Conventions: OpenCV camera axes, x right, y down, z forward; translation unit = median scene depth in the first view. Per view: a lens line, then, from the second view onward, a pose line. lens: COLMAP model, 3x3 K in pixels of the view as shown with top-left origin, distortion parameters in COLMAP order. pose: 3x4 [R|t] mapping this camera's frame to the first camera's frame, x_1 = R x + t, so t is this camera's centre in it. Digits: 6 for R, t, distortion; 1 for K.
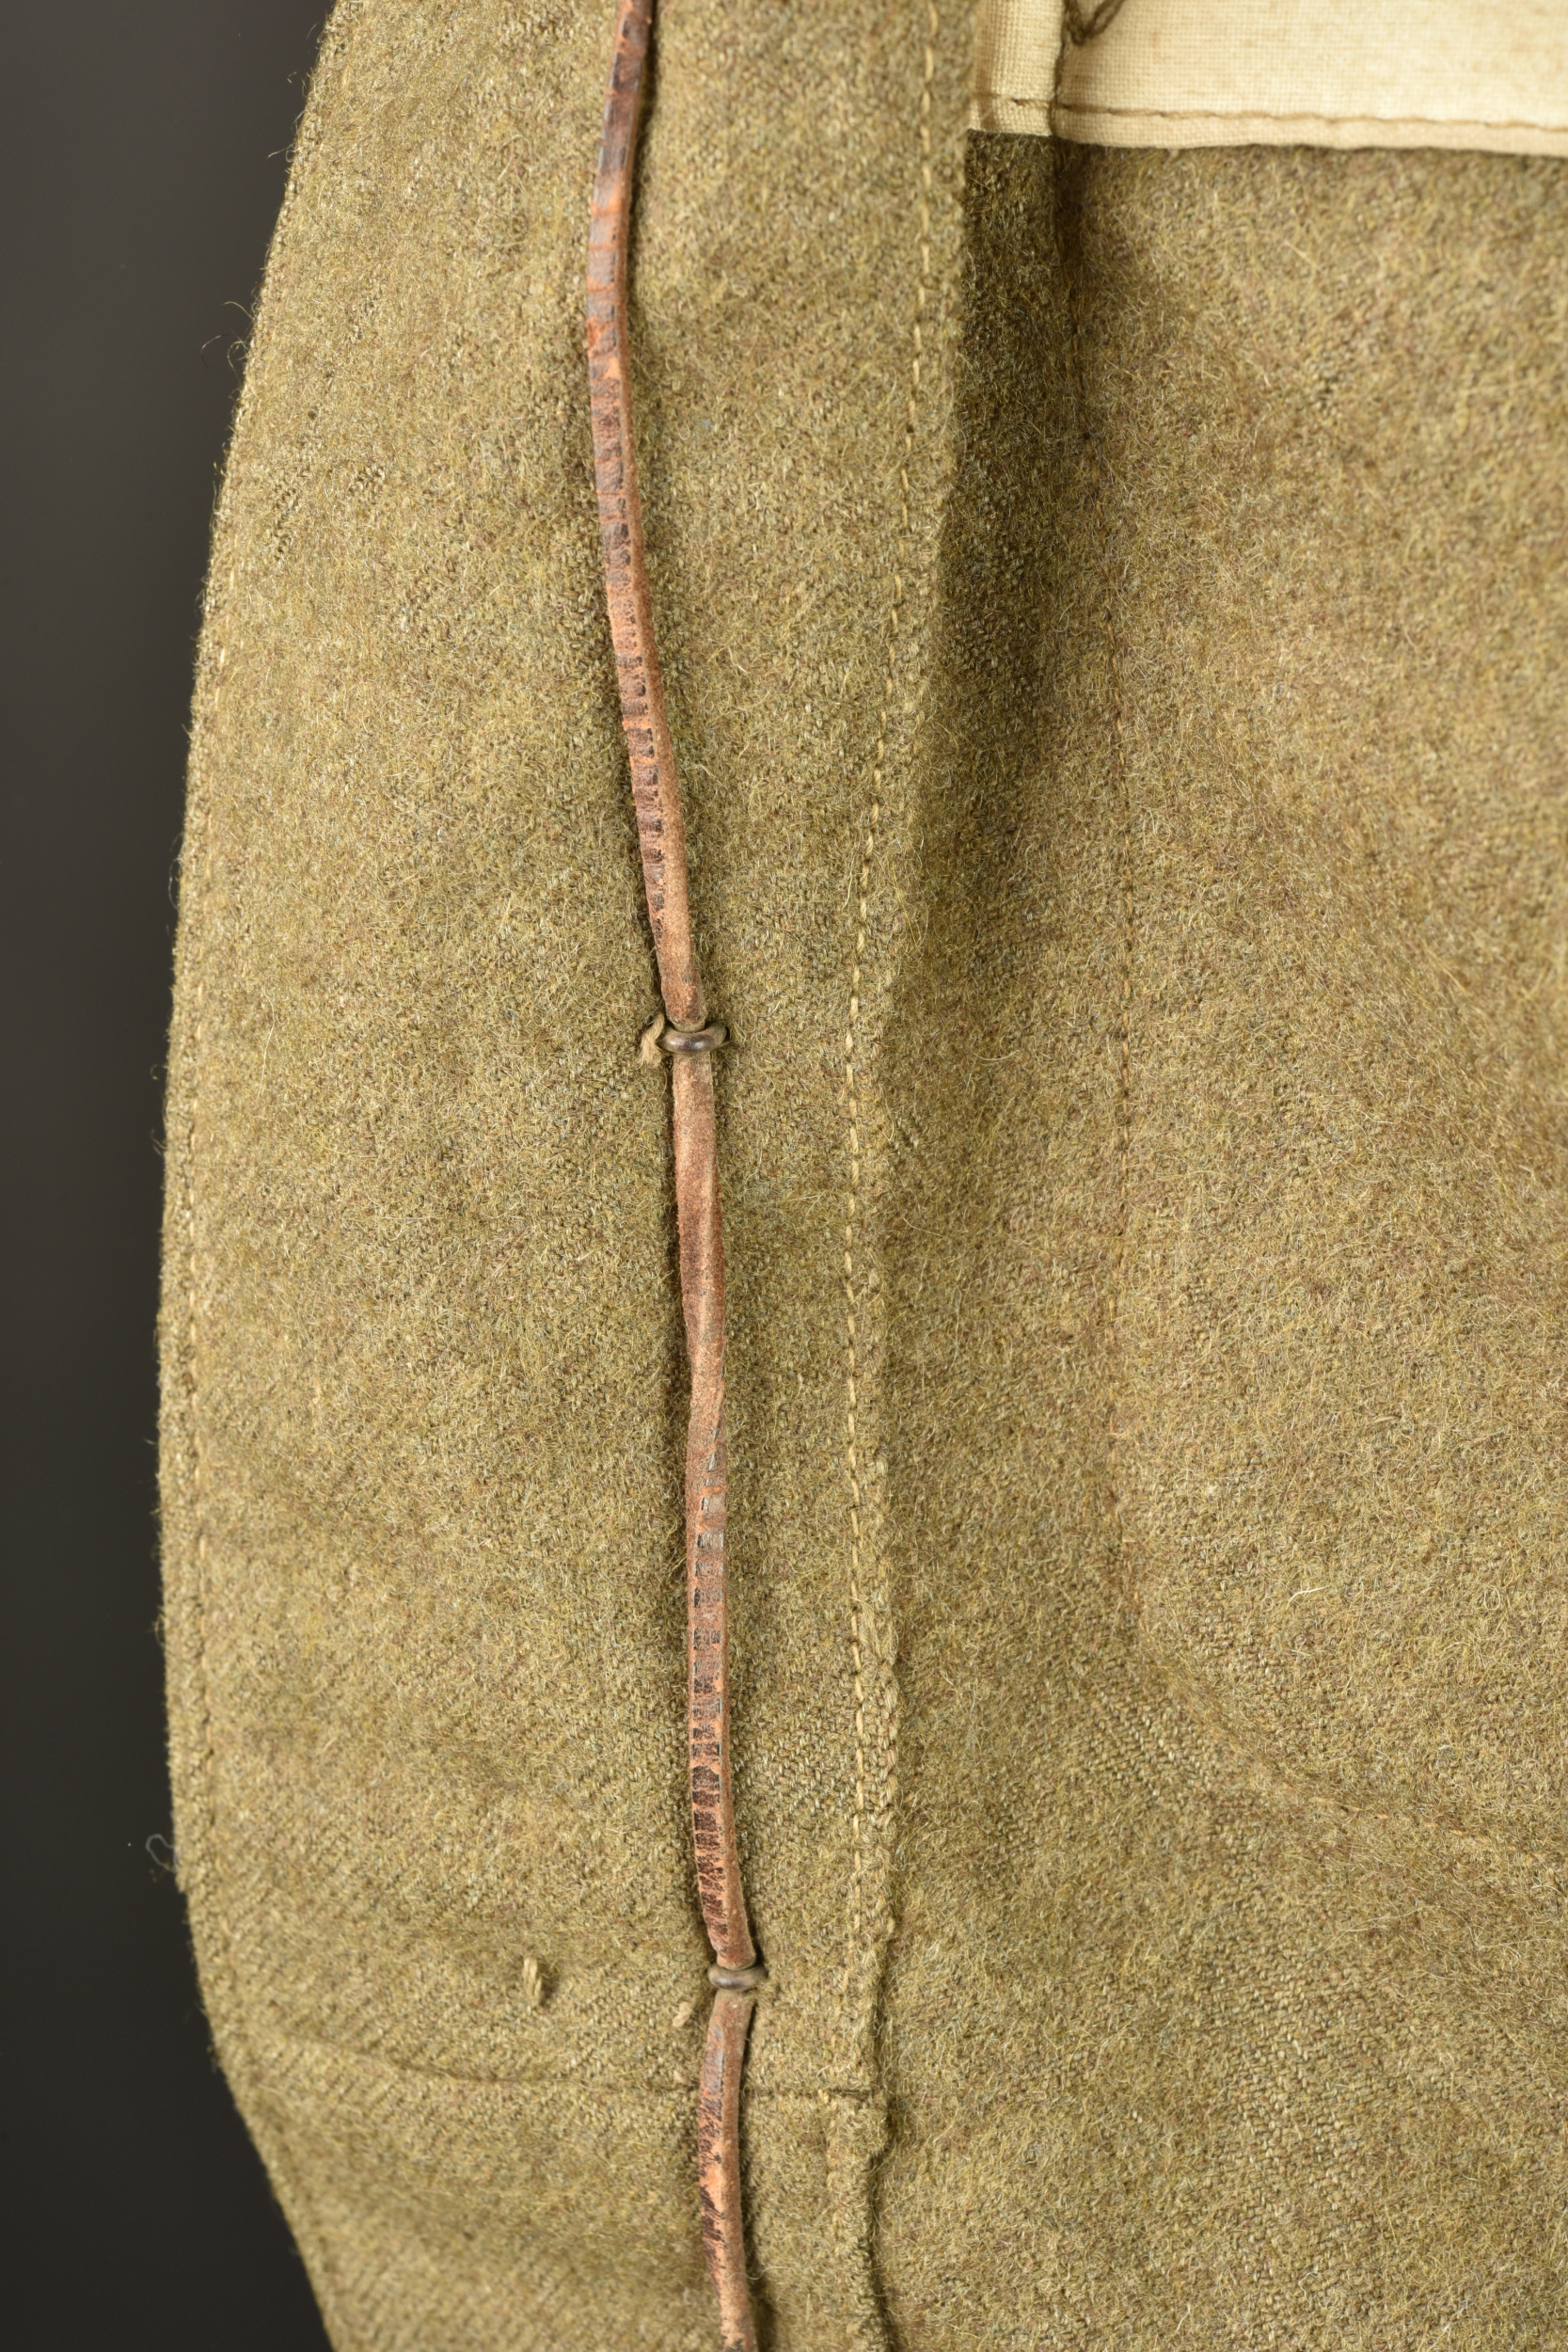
lens RADIAL K [[4097.7, 0, 776.2], [0, 4097.7, 1176.6], [0, 0, 1]] dist [0.019950, 0.000000]
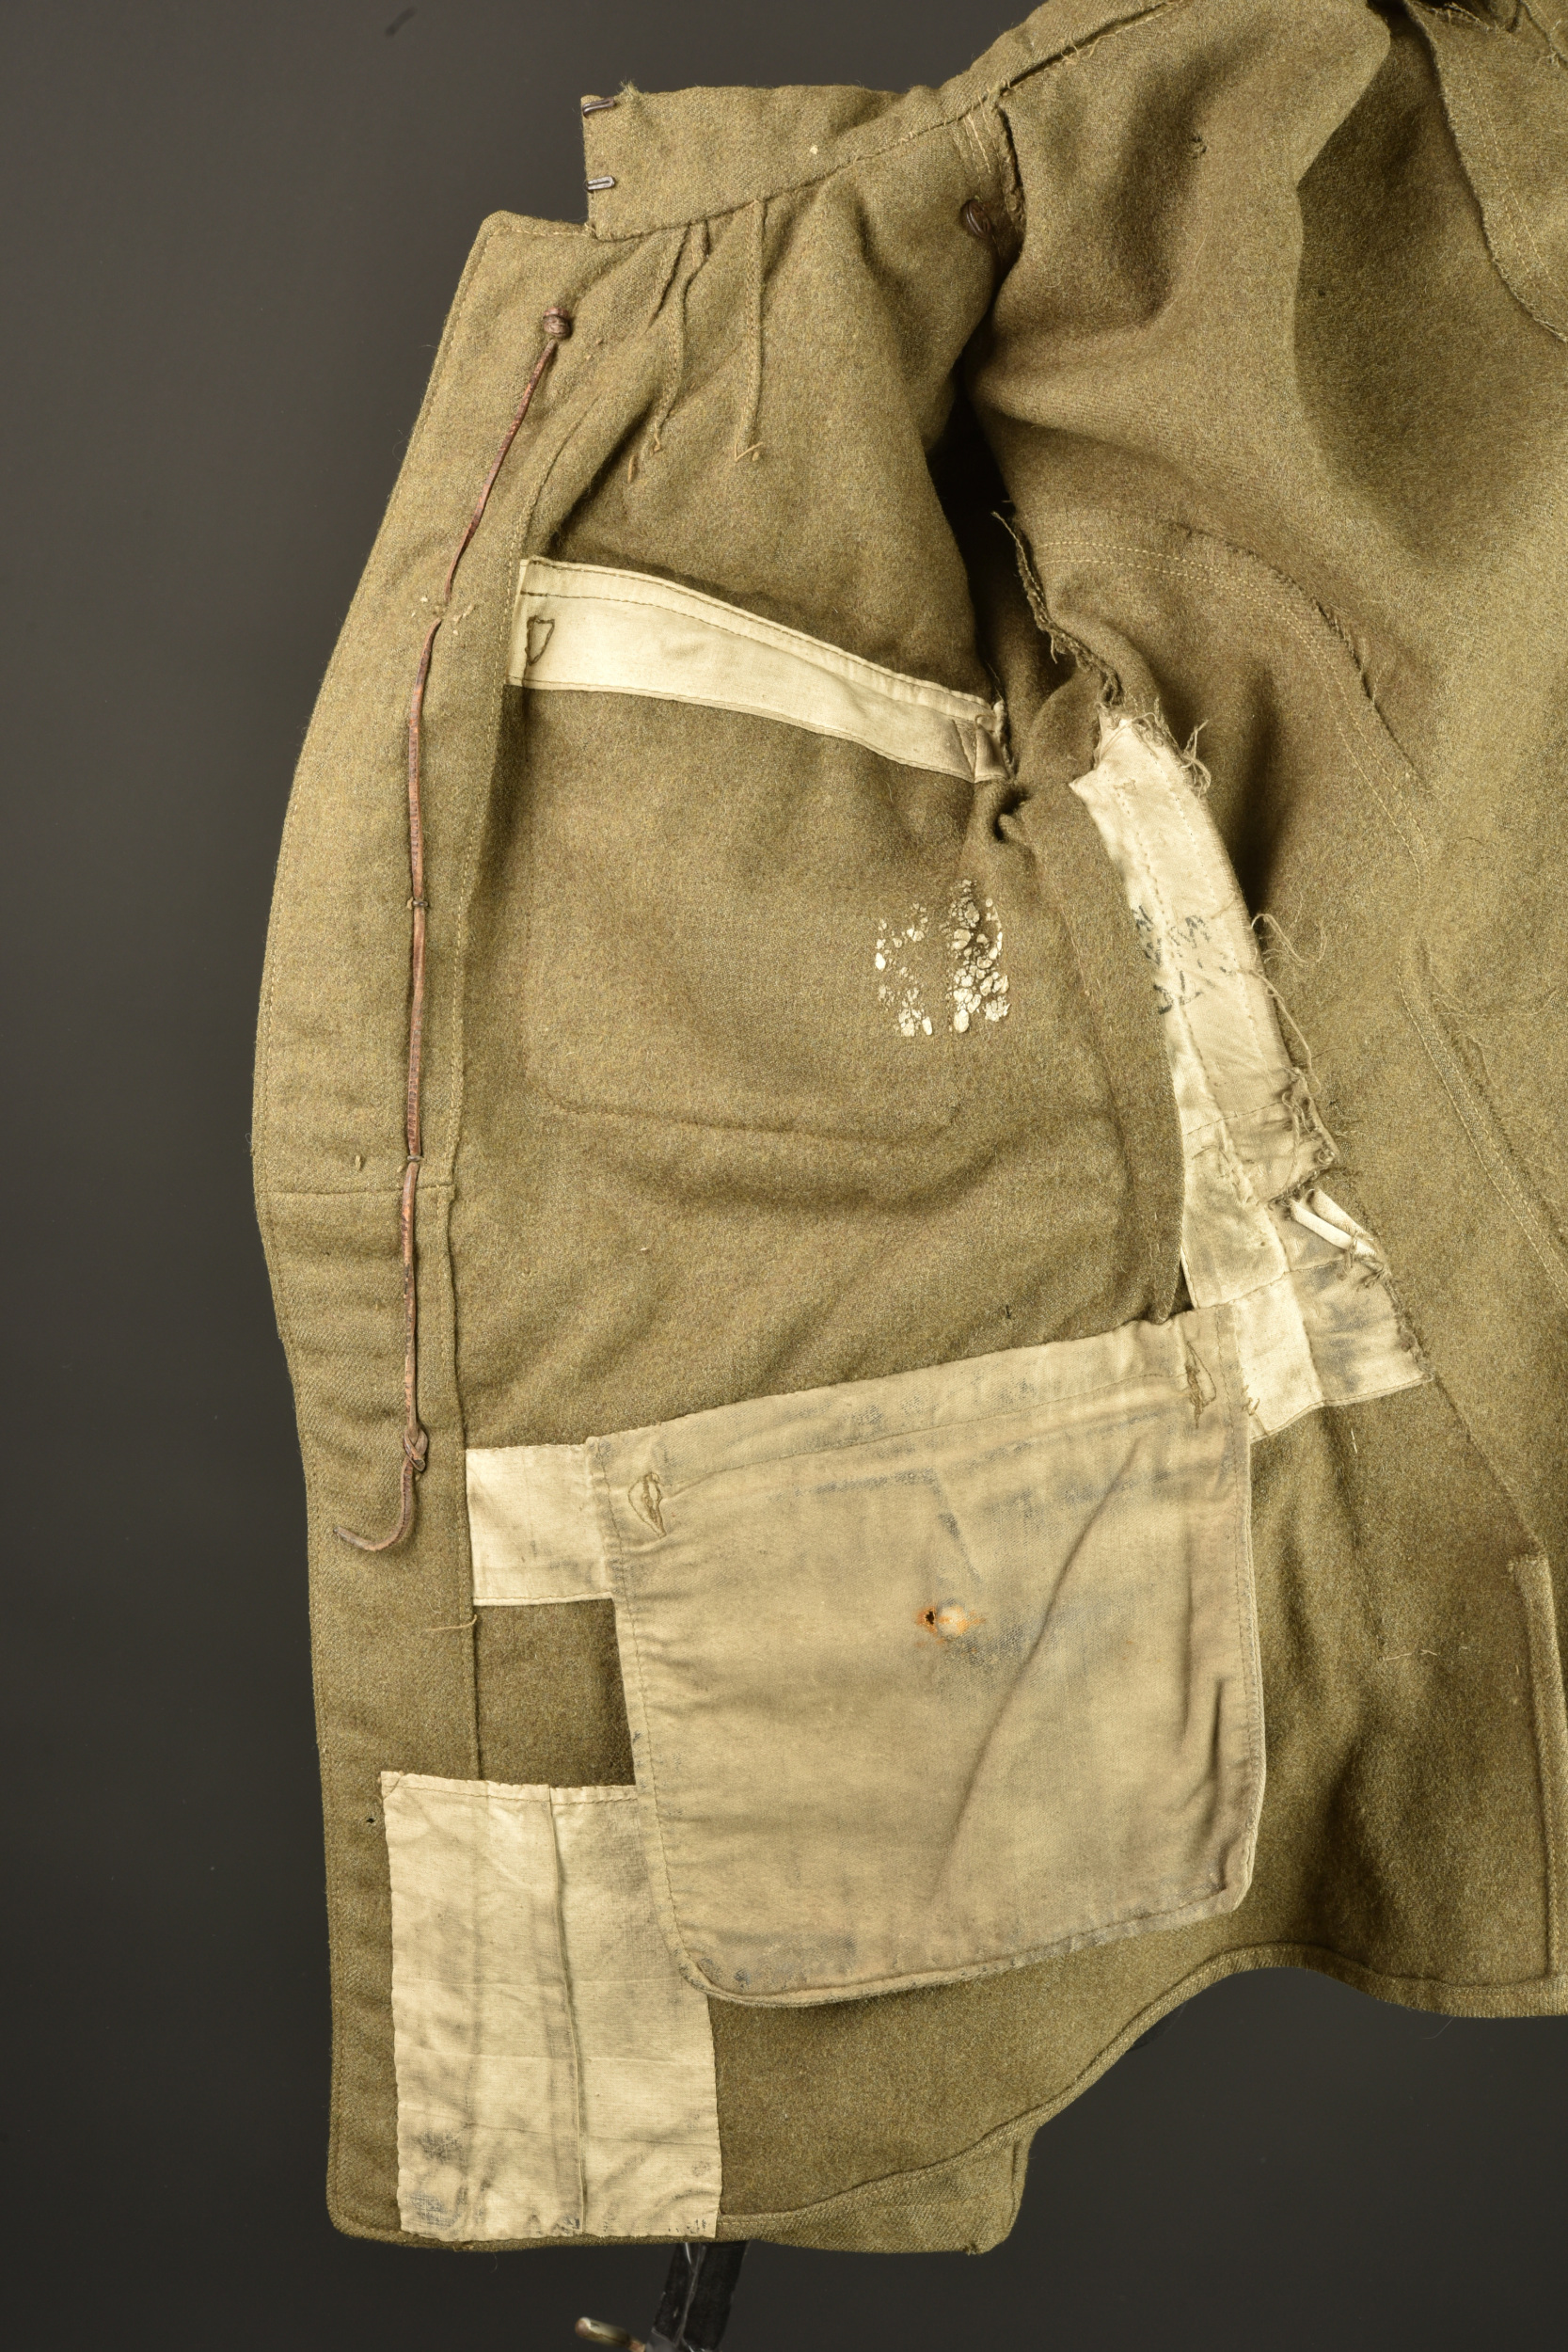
lens RADIAL K [[4097.7, 0, 790.4], [0, 4097.7, 1183.1], [0, 0, 1]] dist [0.019950, 0.000000]
pose [[0.985512, 0.060513, 0.158446, -0.272366], [-0.030201, 0.981868, -0.187143, 0.938297], [-0.166898, 0.179647, 0.969470, -2.770123]]
